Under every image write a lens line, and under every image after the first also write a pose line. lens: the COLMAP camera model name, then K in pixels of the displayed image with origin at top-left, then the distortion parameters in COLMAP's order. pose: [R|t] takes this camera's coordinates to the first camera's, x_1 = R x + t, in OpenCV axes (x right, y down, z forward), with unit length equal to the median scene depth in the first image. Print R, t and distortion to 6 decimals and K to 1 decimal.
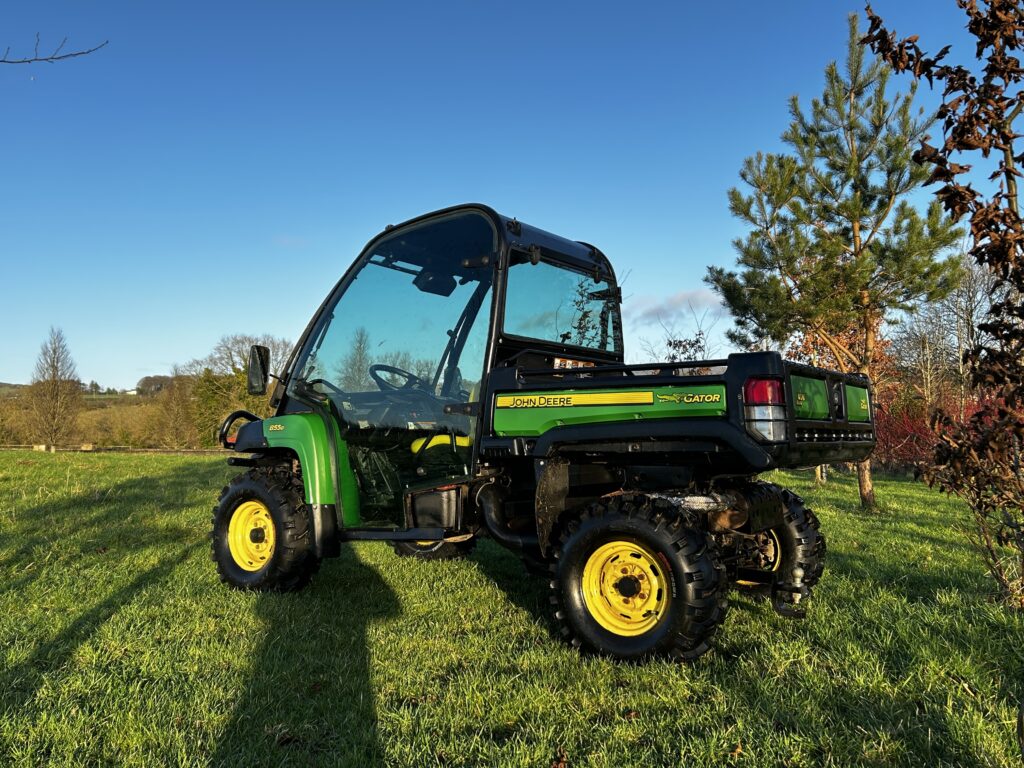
lens RADIAL K [[879.2, 0, 512.0], [0, 879.2, 384.0], [0, 0, 1]] dist [-0.006130, 0.004253]
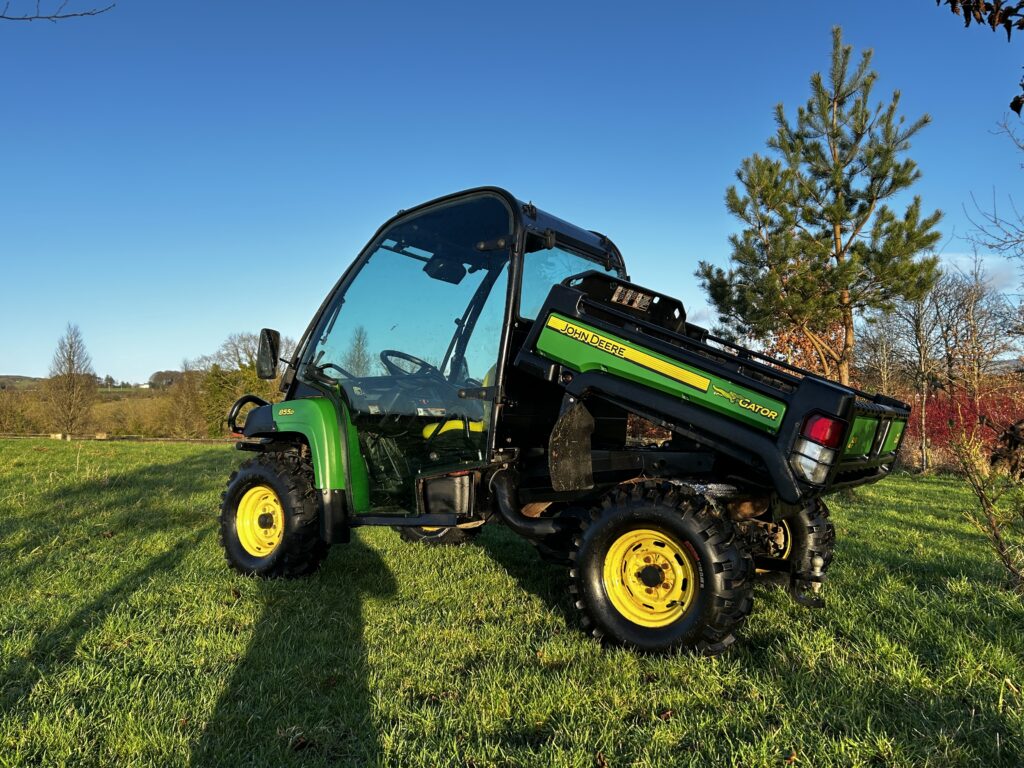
lens RADIAL K [[803.8, 0, 512.0], [0, 803.8, 384.0], [0, 0, 1]] dist [-0.001269, -0.008058]
pose [[0.999760, 0.008280, 0.020282, -0.034181], [-0.008330, 0.999962, 0.002382, 0.014536], [-0.020261, -0.002550, 0.999791, 0.095009]]
